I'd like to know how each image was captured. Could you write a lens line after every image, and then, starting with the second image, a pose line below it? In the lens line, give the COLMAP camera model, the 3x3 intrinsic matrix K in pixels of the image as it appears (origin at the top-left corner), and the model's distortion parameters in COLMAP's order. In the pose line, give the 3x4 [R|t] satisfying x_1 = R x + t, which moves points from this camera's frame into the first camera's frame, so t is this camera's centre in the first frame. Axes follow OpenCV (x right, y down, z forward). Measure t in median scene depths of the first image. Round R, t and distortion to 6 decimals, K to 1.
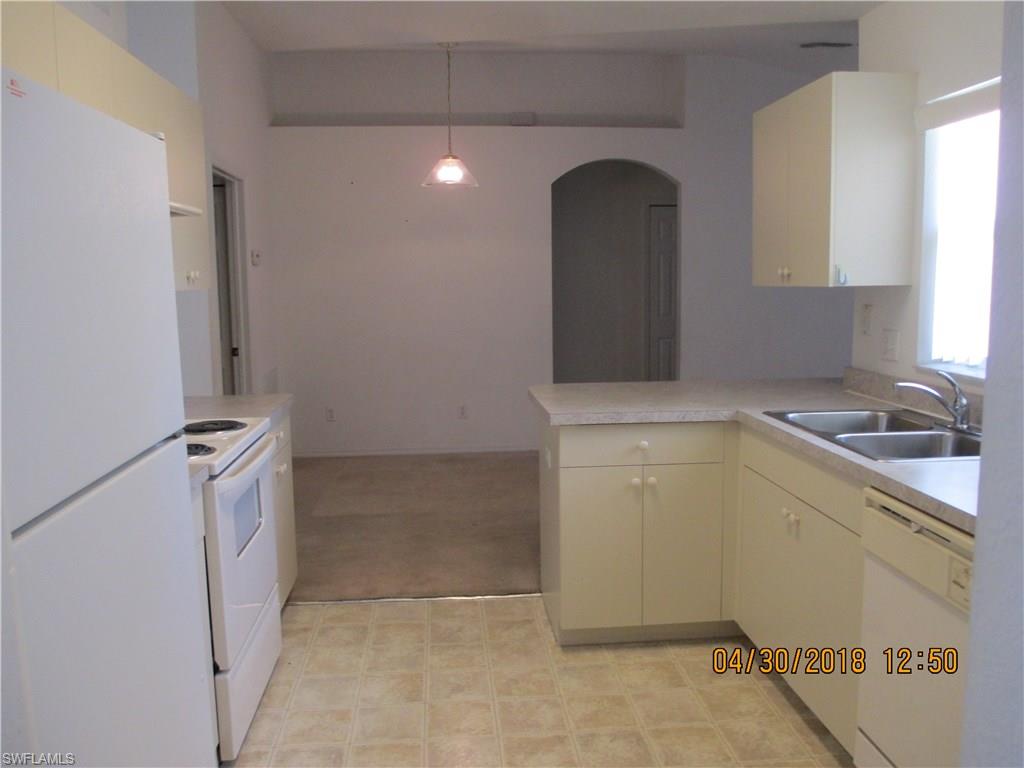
lens RADIAL K [[848.9, 0, 512.0], [0, 848.9, 384.0], [0, 0, 1]] dist [-0.062574, 0.014802]
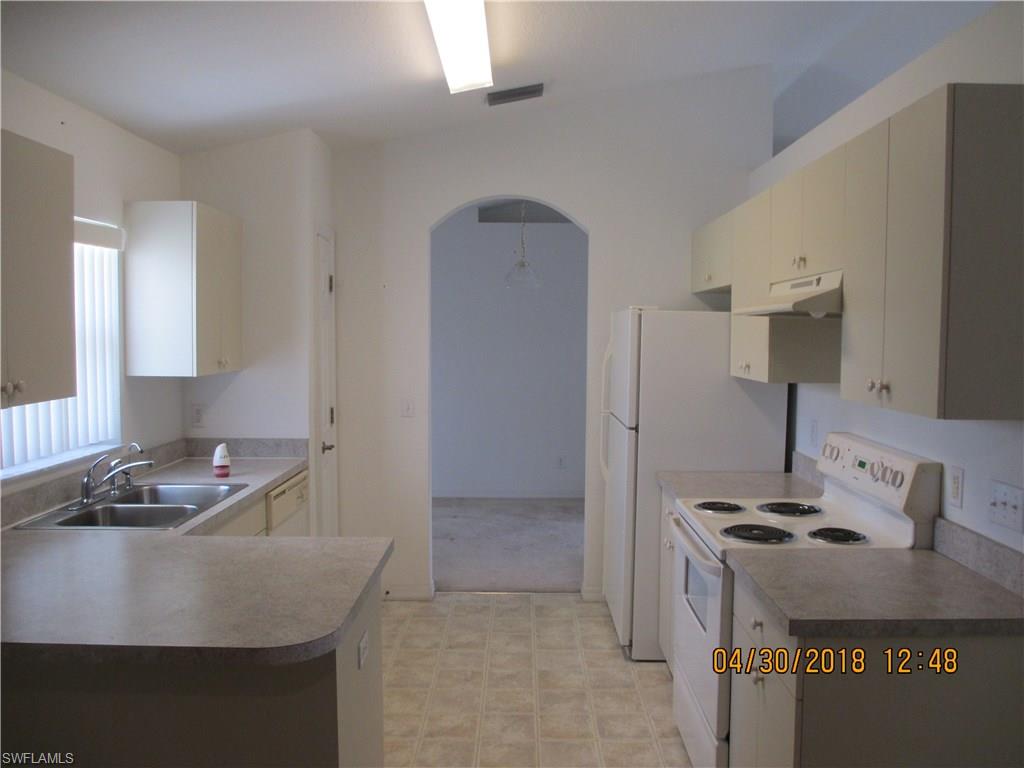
lens RADIAL K [[848.9, 0, 512.0], [0, 848.9, 384.0], [0, 0, 1]] dist [-0.062574, 0.014802]
pose [[-0.995059, -0.008541, 0.098916, -0.183723], [0.010873, 0.980926, 0.194078, -0.328503], [-0.098687, 0.194194, -0.975986, 2.103771]]
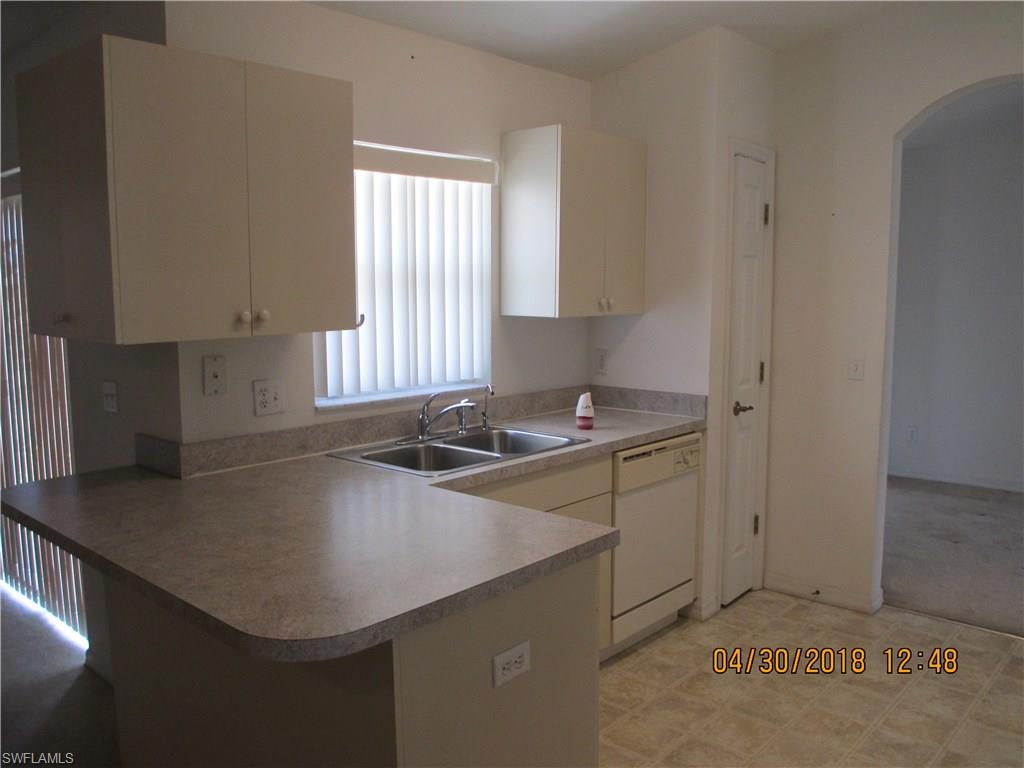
lens RADIAL K [[848.9, 0, 512.0], [0, 848.9, 384.0], [0, 0, 1]] dist [-0.062574, 0.014802]
pose [[-0.678863, -0.086273, 0.729179, -0.395185], [0.098060, 0.973525, 0.206477, -0.262238], [-0.727687, 0.211673, -0.652431, 1.765508]]
